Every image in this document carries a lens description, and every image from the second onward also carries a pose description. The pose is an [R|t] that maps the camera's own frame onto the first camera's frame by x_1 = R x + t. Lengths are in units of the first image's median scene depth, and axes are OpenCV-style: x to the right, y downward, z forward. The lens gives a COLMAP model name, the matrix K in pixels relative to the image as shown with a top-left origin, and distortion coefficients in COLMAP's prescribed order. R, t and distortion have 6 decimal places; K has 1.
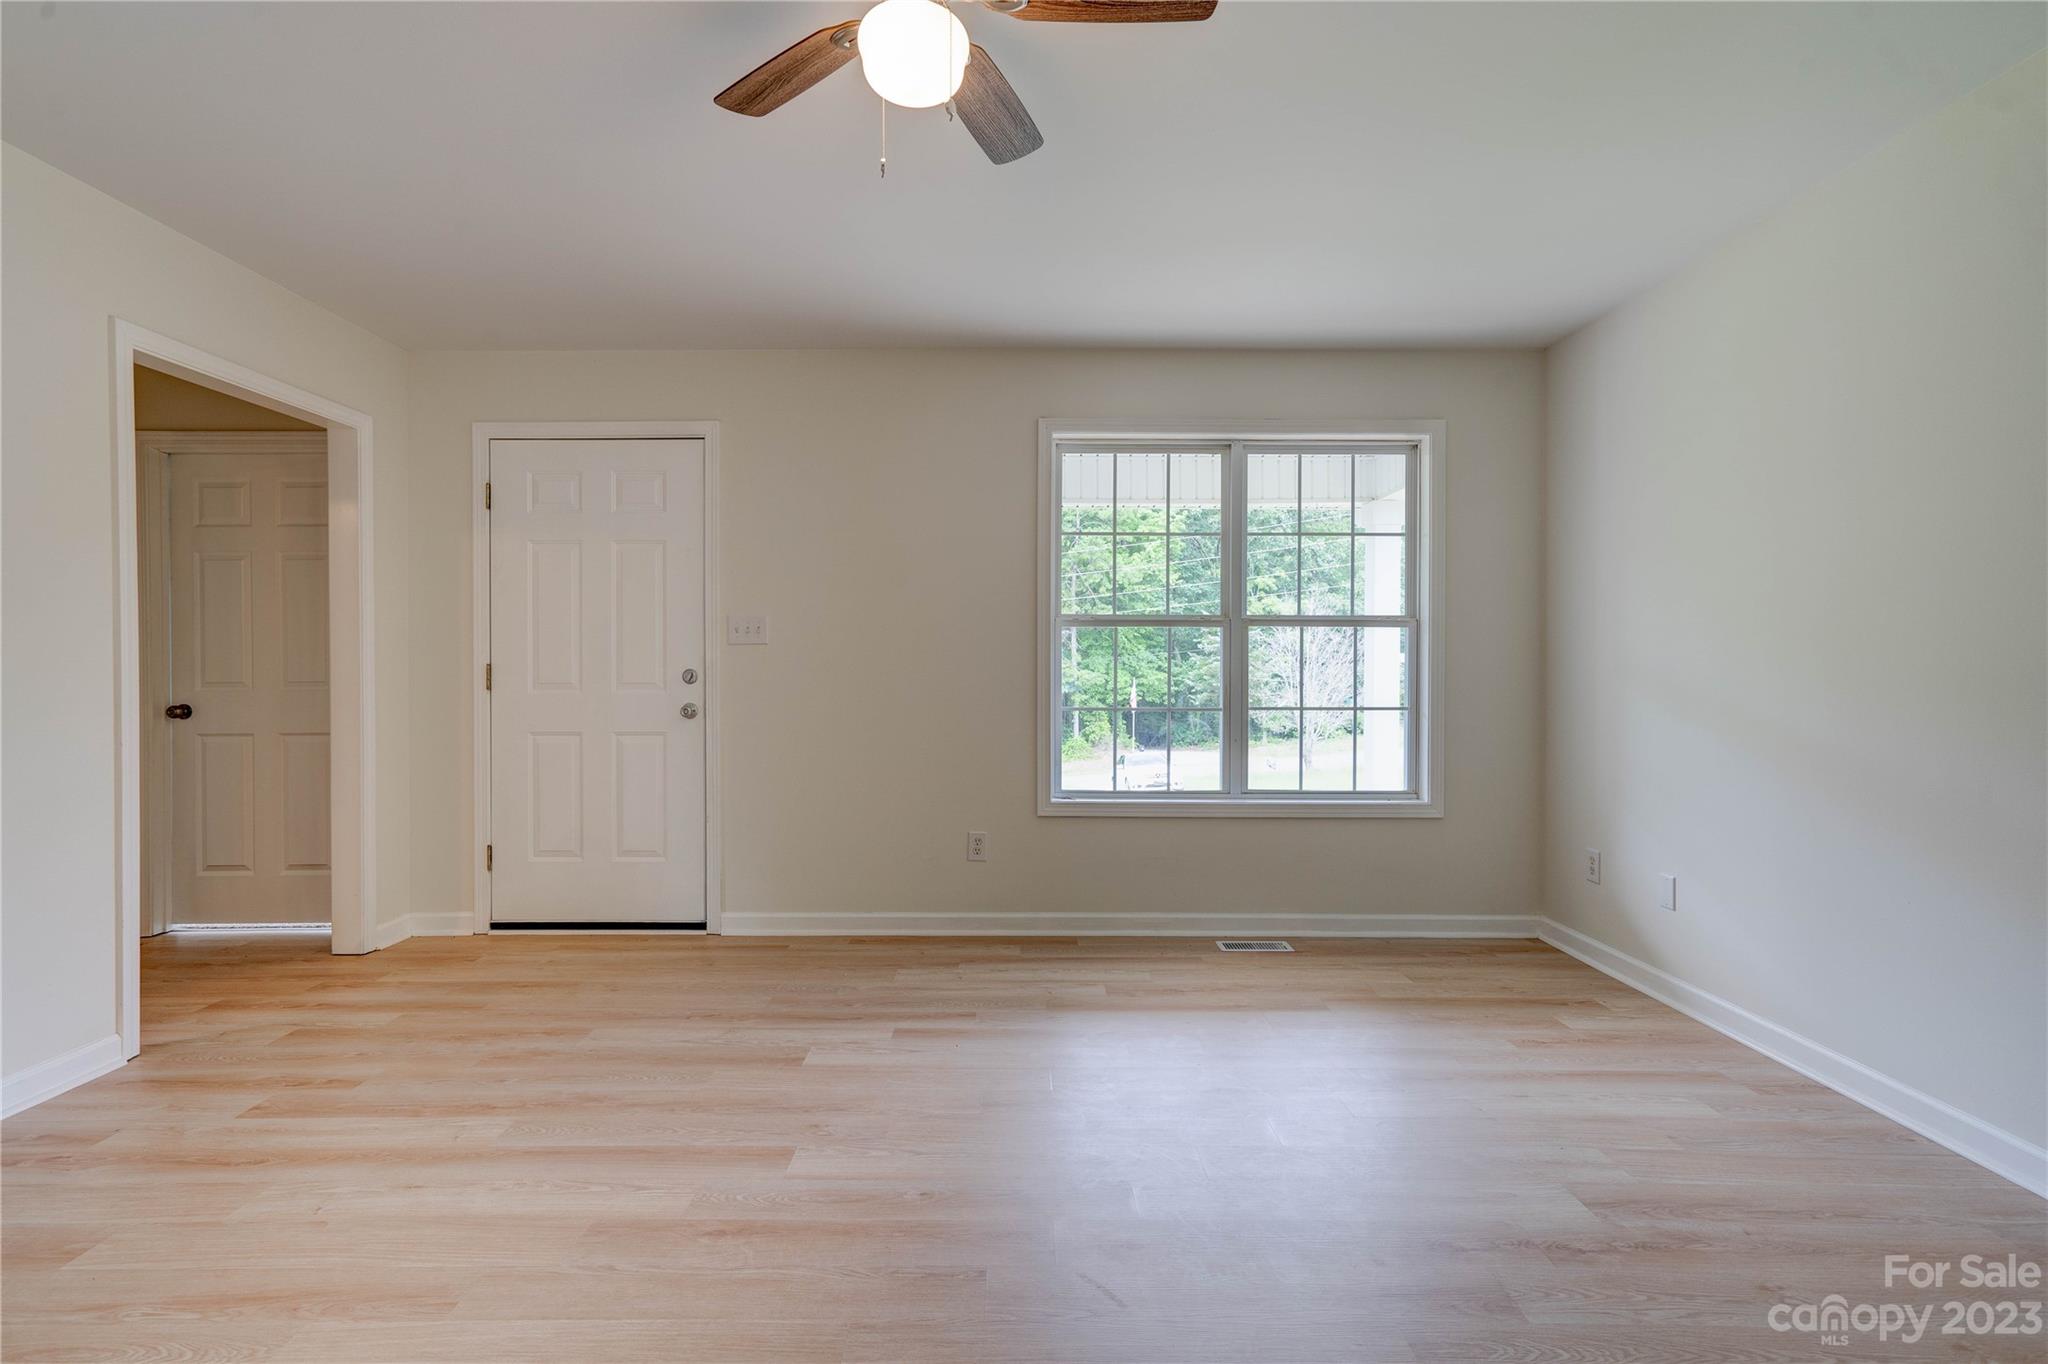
lens RADIAL K [[980.8, 0, 1024.0], [0, 980.8, 682.0], [0, 0, 1]] dist [0.000328, -0.000174]
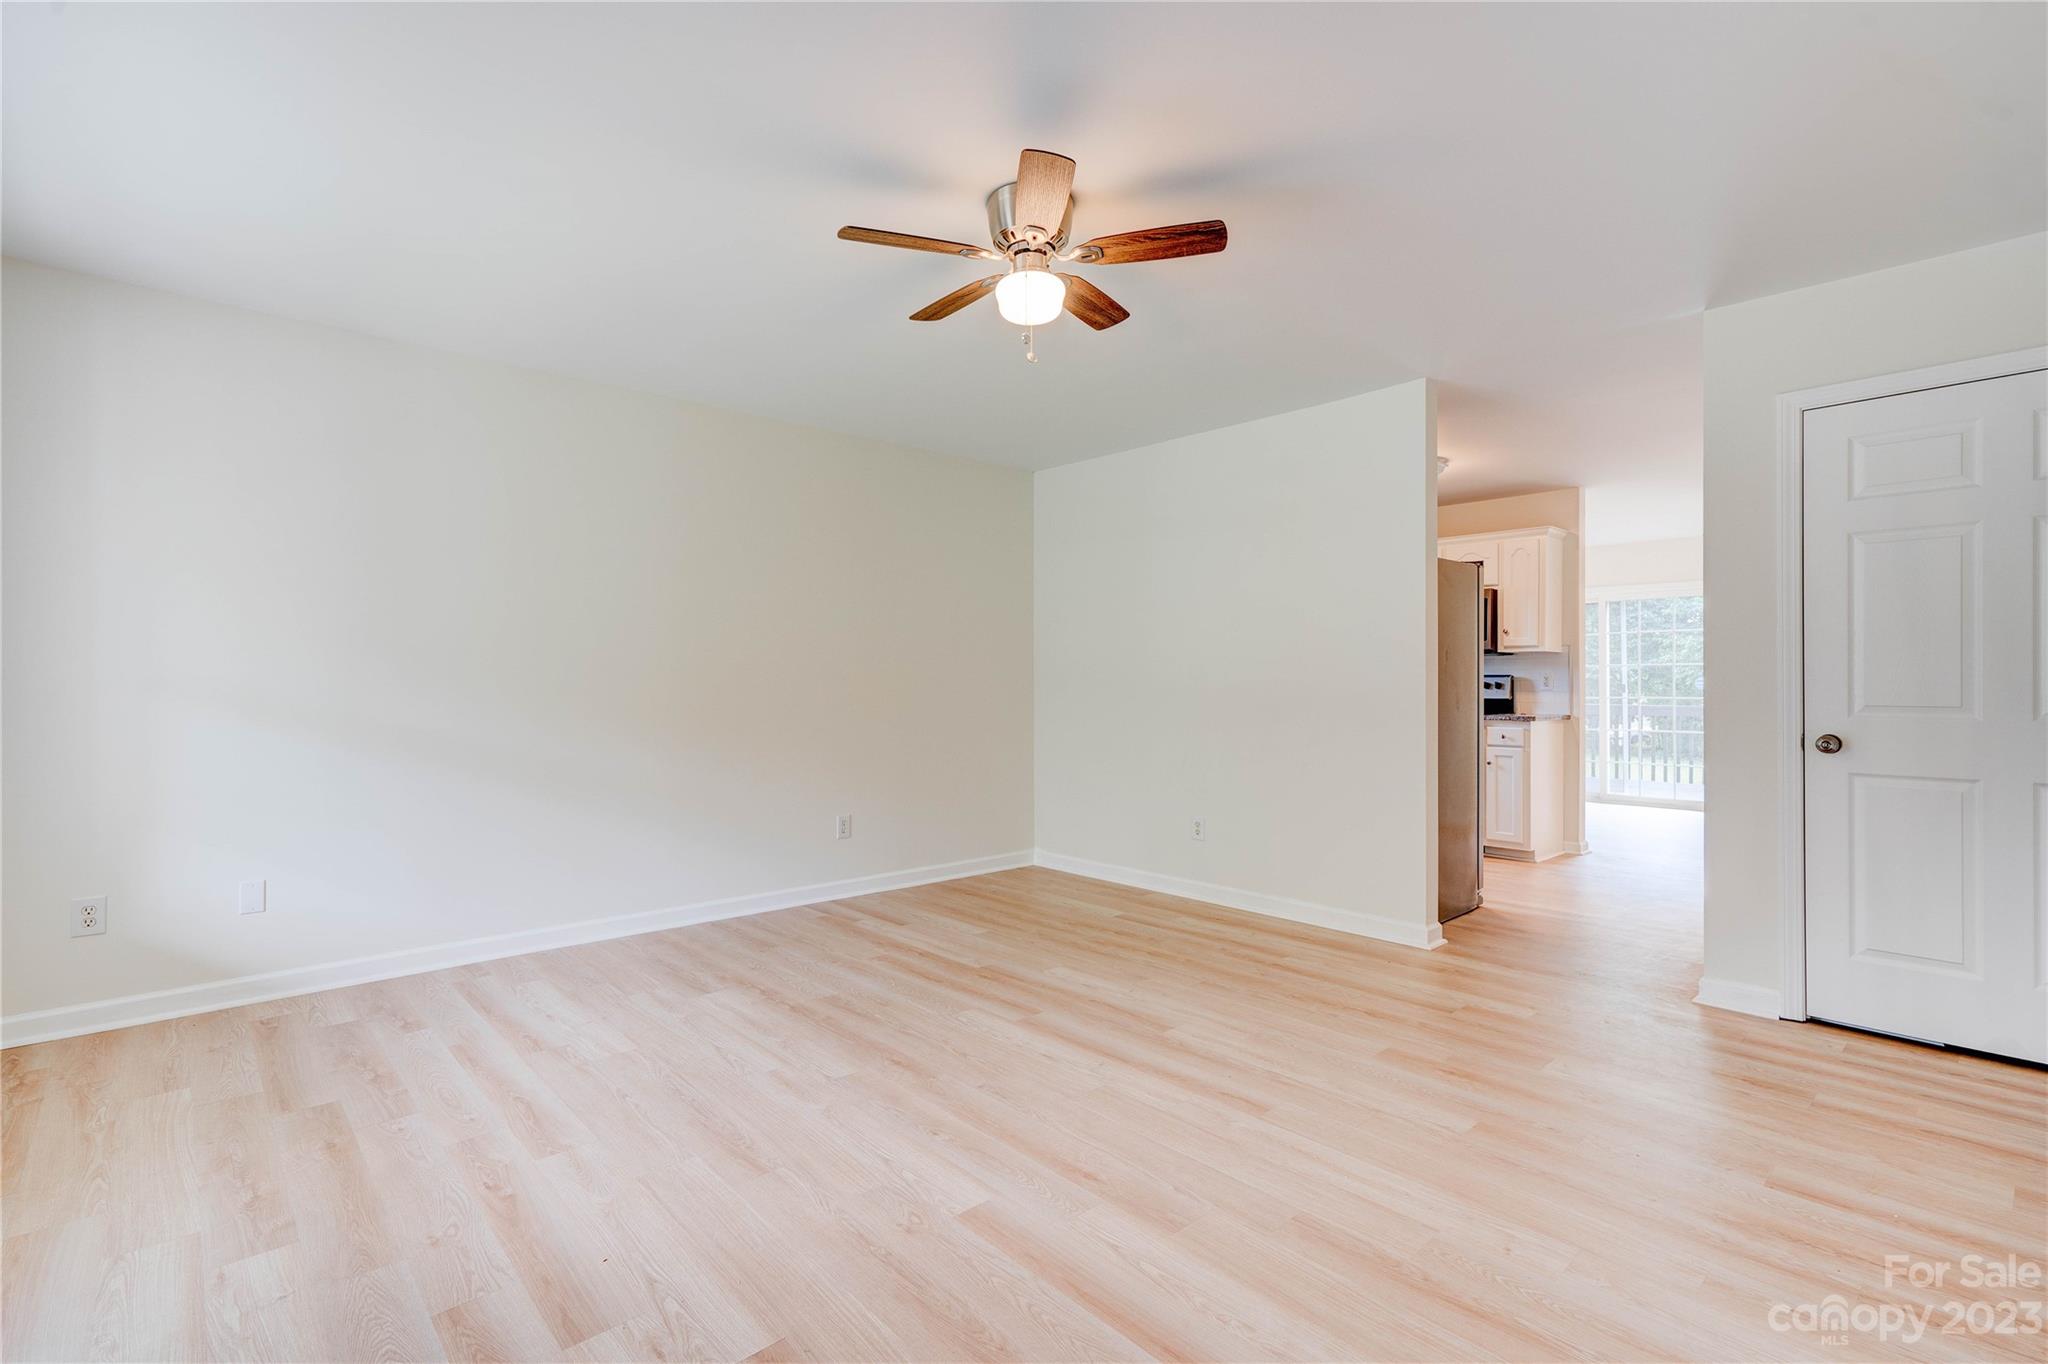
lens RADIAL K [[921.2, 0, 1024.0], [0, 921.2, 682.0], [0, 0, 1]] dist [0.000668, 0.000039]
pose [[-0.686682, 0.000156, 0.726958, -0.799767], [0.010014, 0.999907, 0.009245, -0.022125], [-0.726889, 0.013628, -0.686620, 1.369271]]
